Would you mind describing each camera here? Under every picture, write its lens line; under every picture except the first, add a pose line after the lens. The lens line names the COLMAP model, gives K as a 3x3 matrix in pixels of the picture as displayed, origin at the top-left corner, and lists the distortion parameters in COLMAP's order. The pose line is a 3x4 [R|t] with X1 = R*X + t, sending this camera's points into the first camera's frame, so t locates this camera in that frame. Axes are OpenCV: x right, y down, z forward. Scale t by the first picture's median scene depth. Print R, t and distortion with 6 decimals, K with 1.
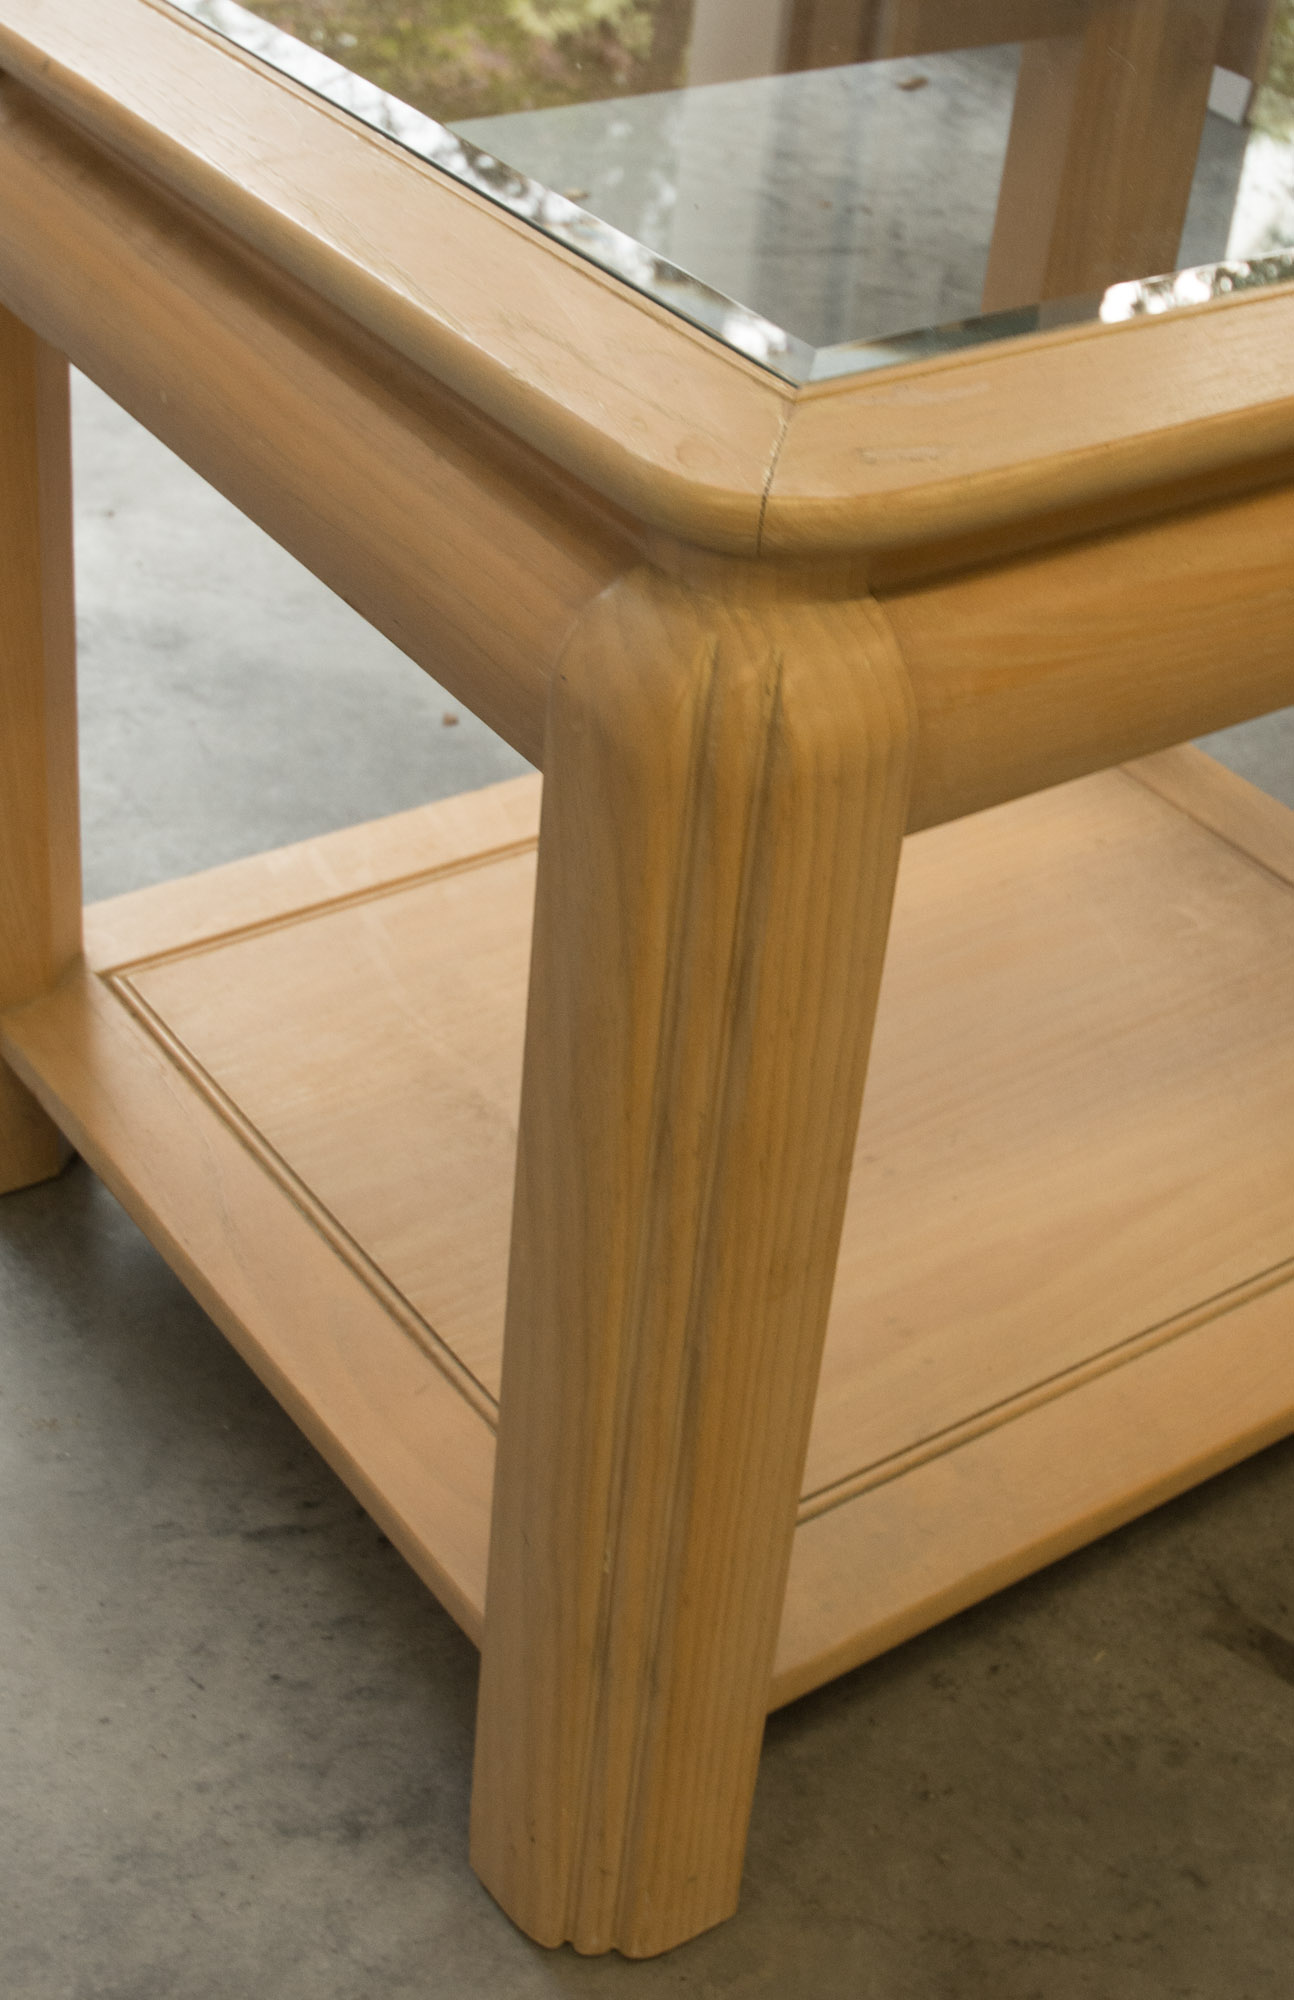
lens RADIAL K [[2803.2, 0, 649.8], [0, 2803.2, 808.8], [0, 0, 1]] dist [-0.097279, 0.043530]
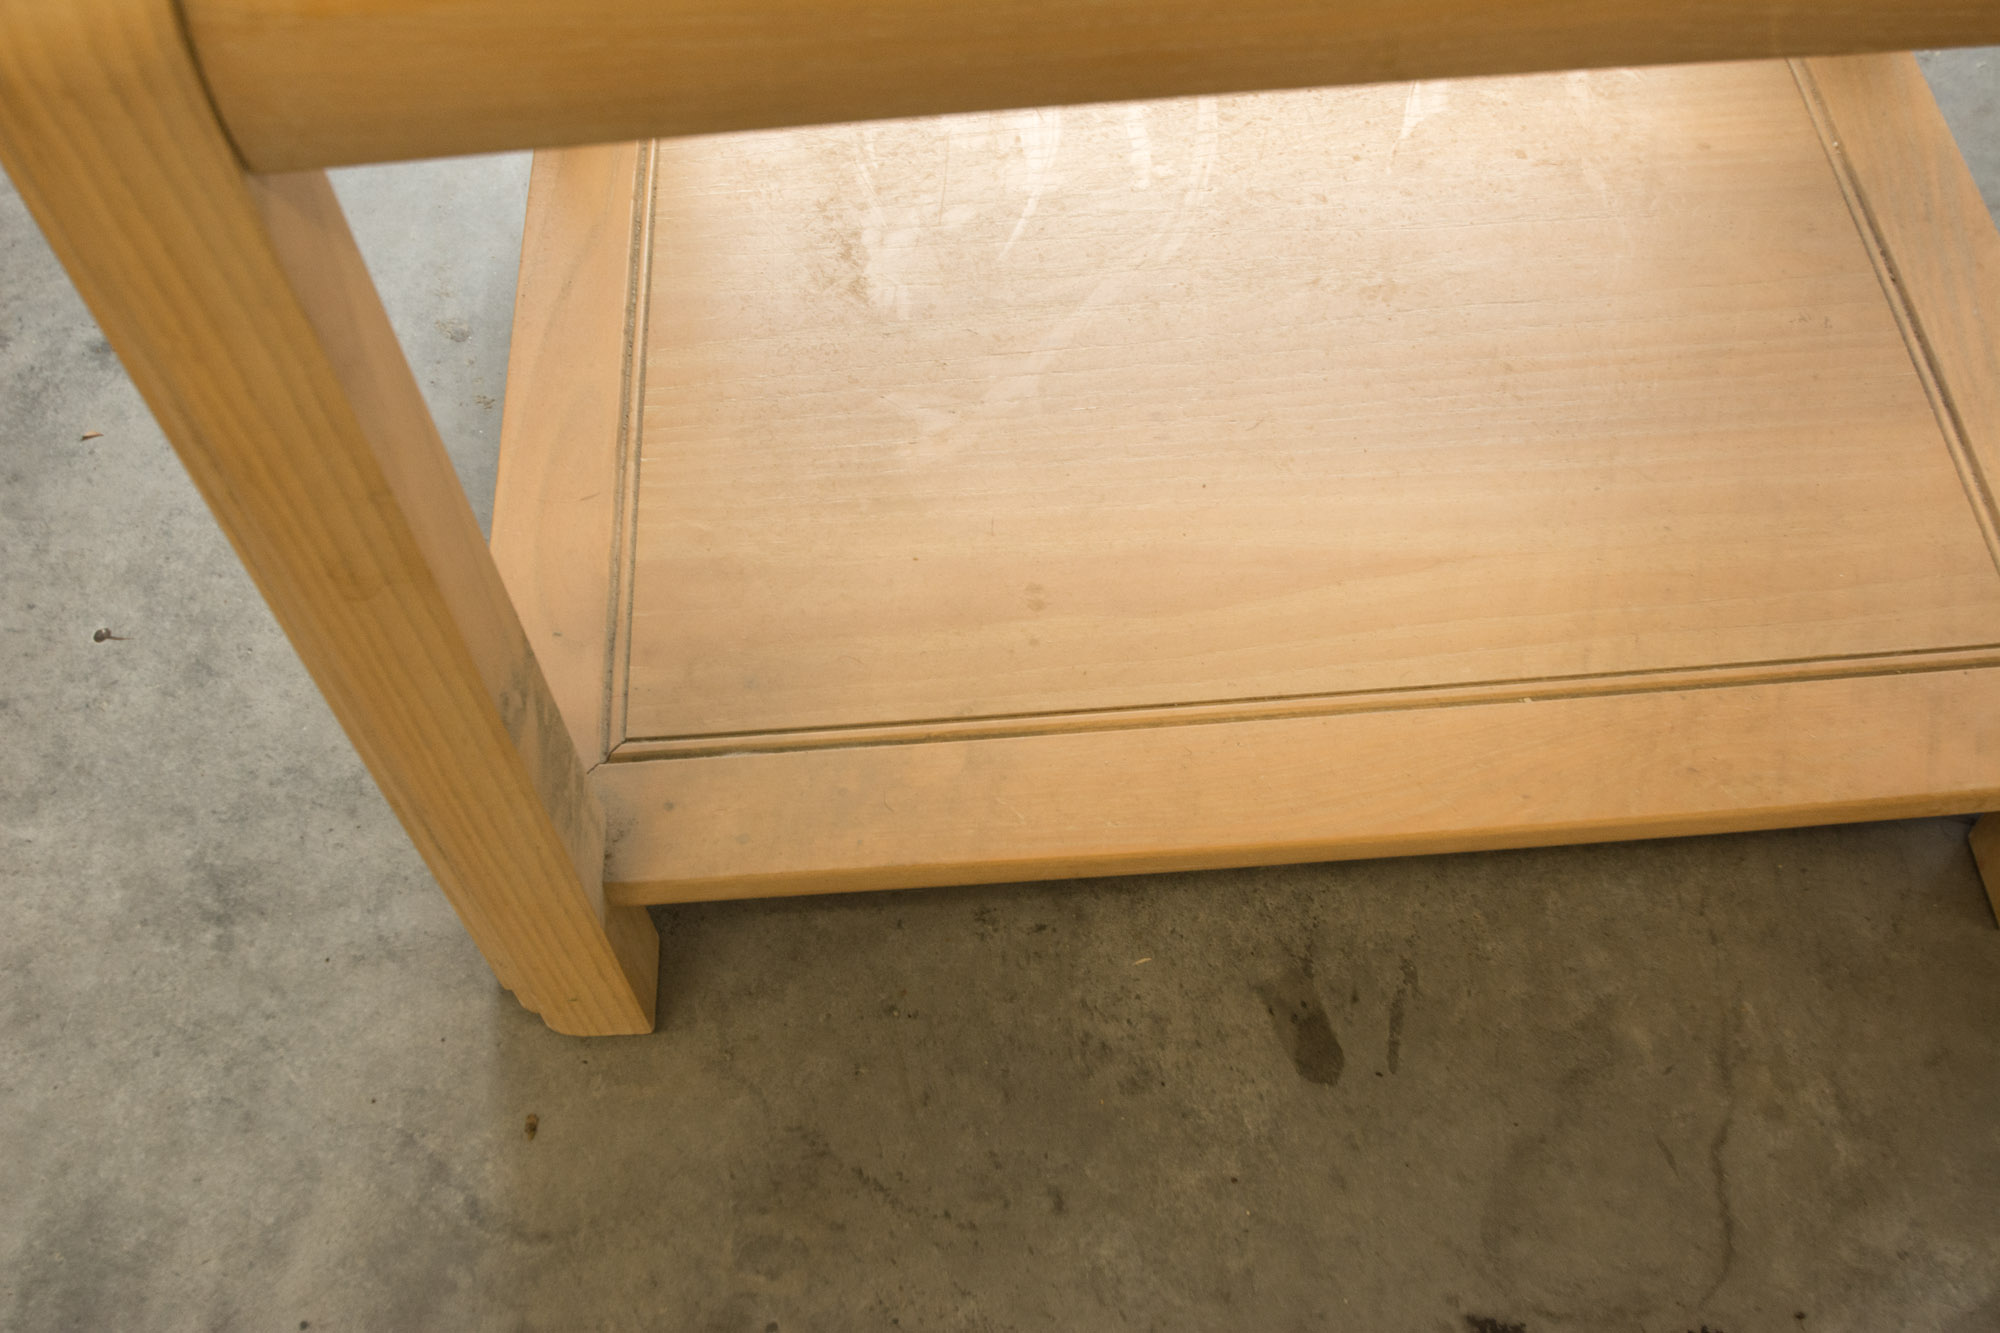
lens RADIAL K [[1964.5, 0, 1010.4], [0, 1964.5, 659.8], [0, 0, 1]] dist [-0.078608, 0.026244]
pose [[0.830564, 0.382475, -0.404816, 0.402731], [-0.186897, 0.876147, 0.444338, -0.111106], [0.524626, -0.293392, 0.799180, 0.467673]]
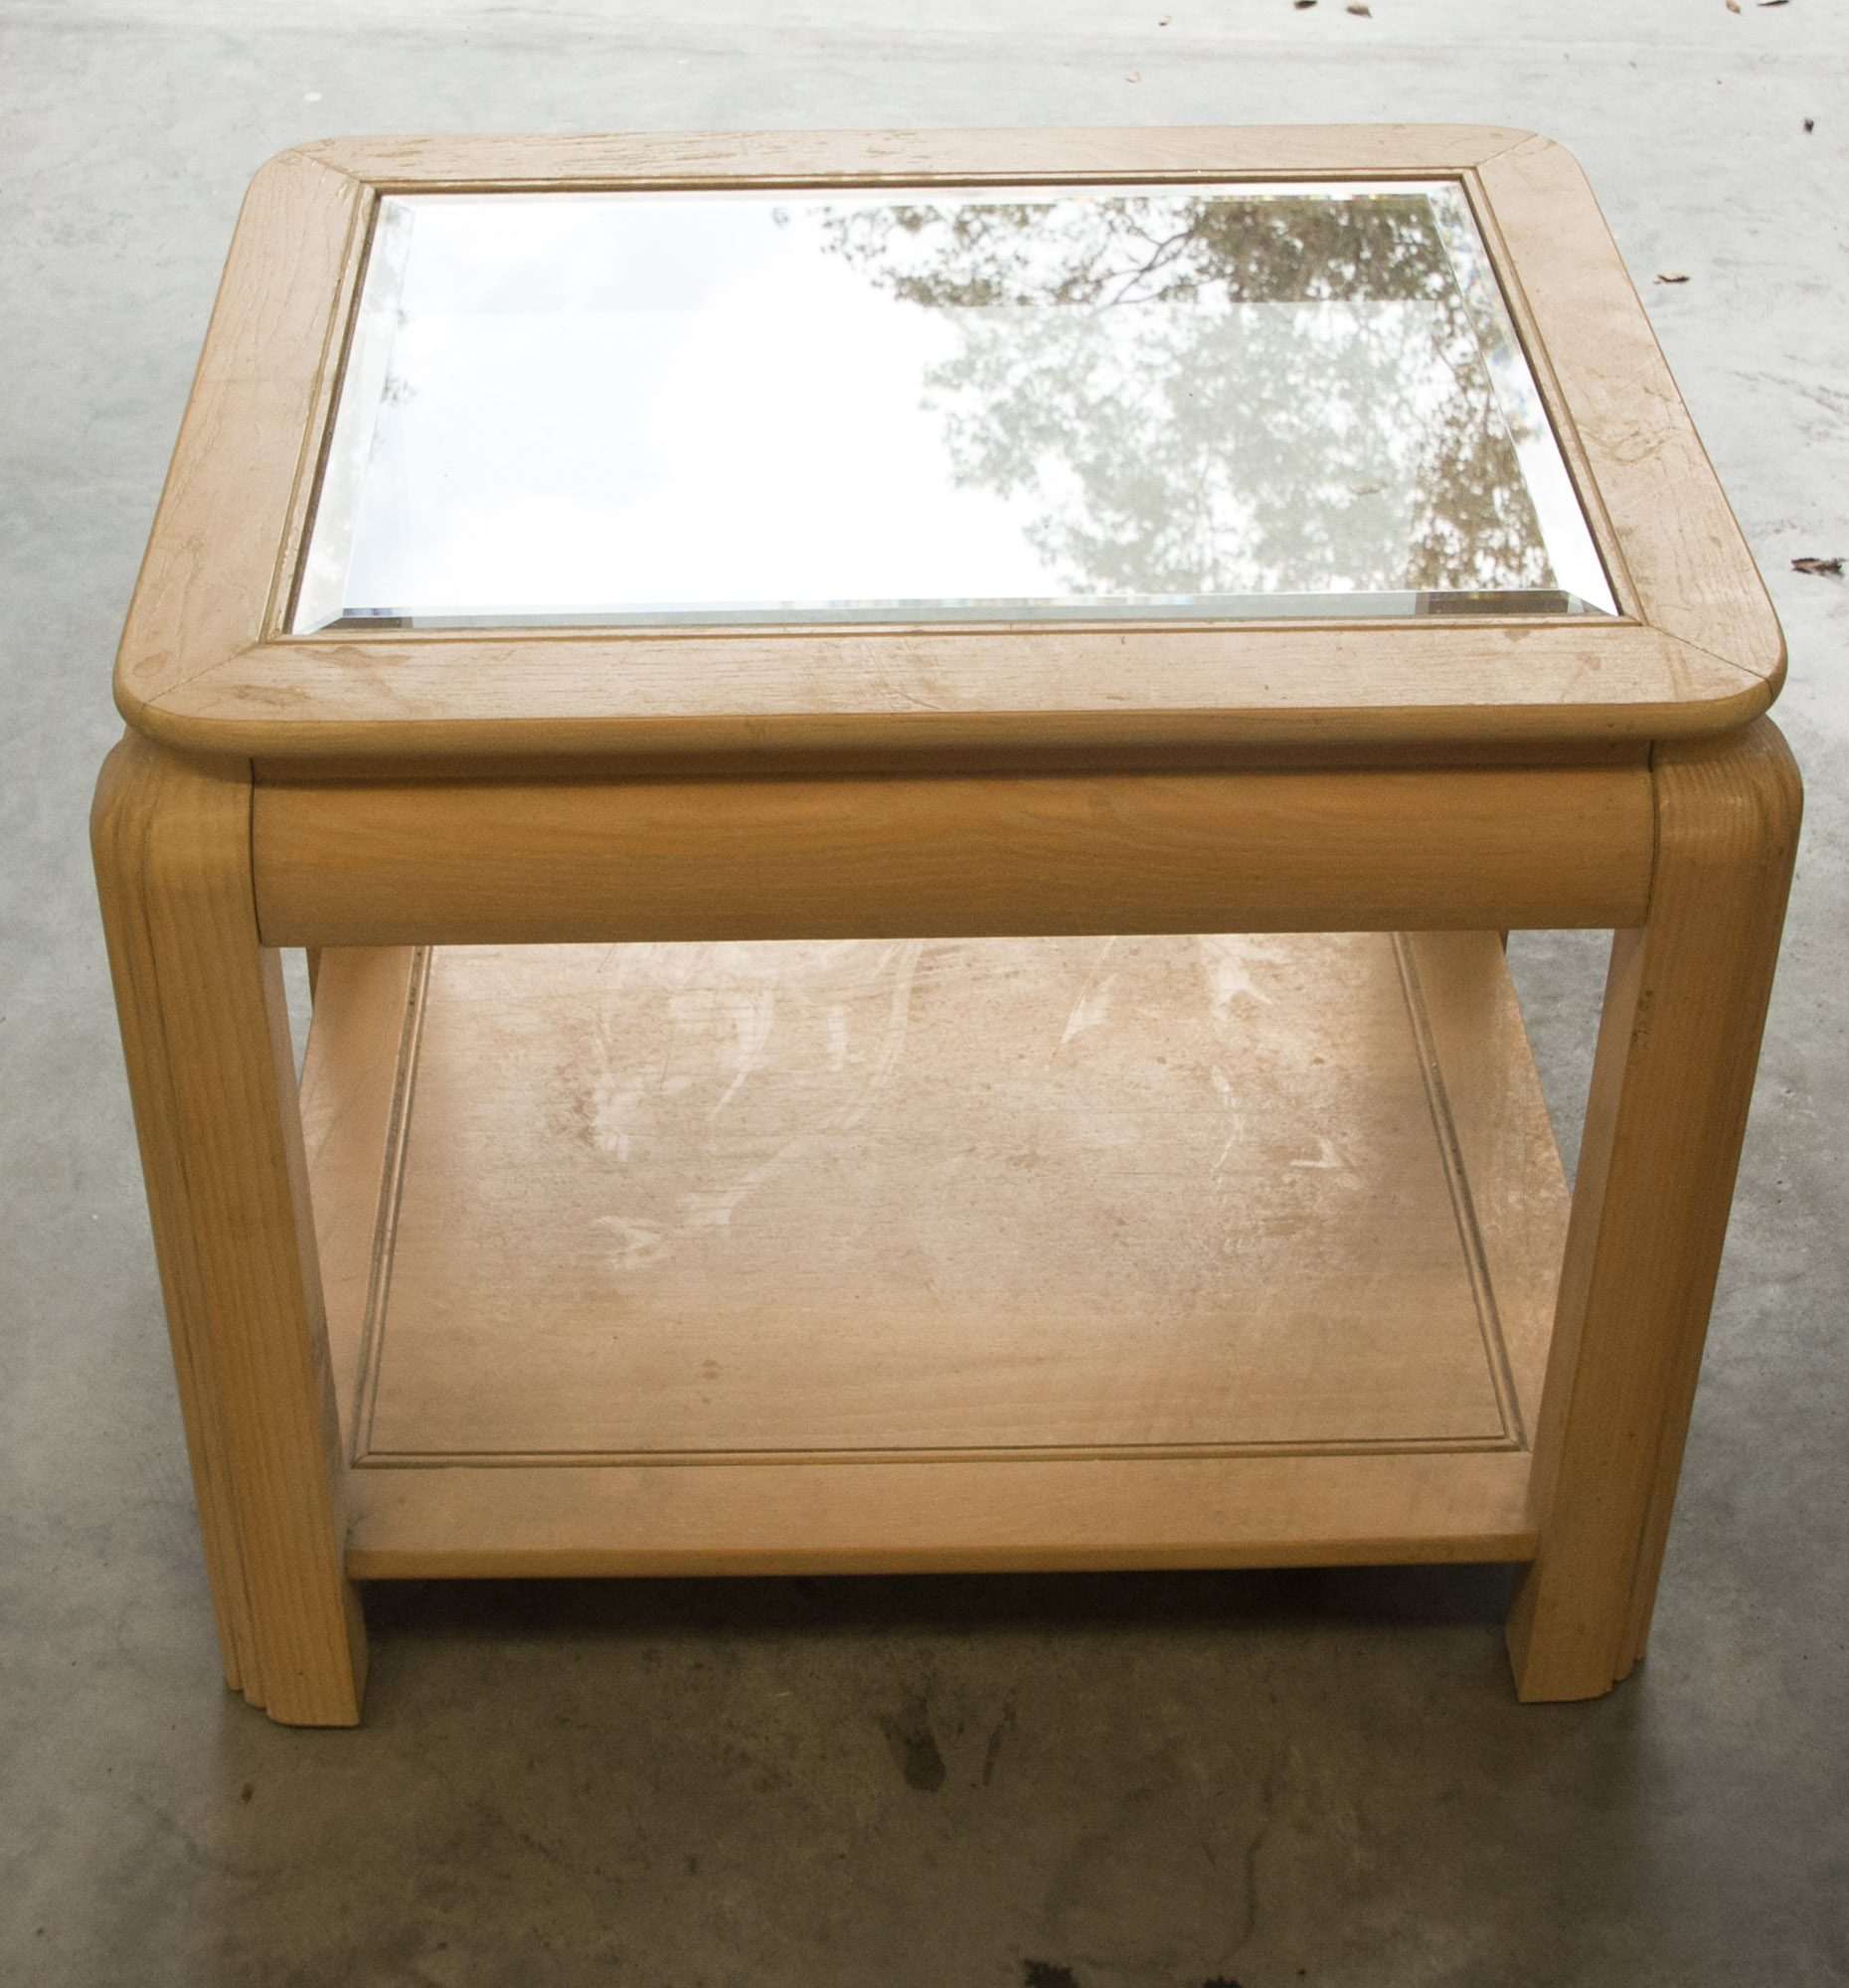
lens RADIAL K [[3443.4, 0, 924.5], [0, 3443.4, 994.0], [0, 0, 1]] dist [-0.047239, -0.122223]
pose [[0.821771, 0.285049, -0.493396, 0.924909], [-0.245878, 0.958509, 0.144237, -0.226685], [0.514039, 0.002785, 0.857762, -0.251903]]
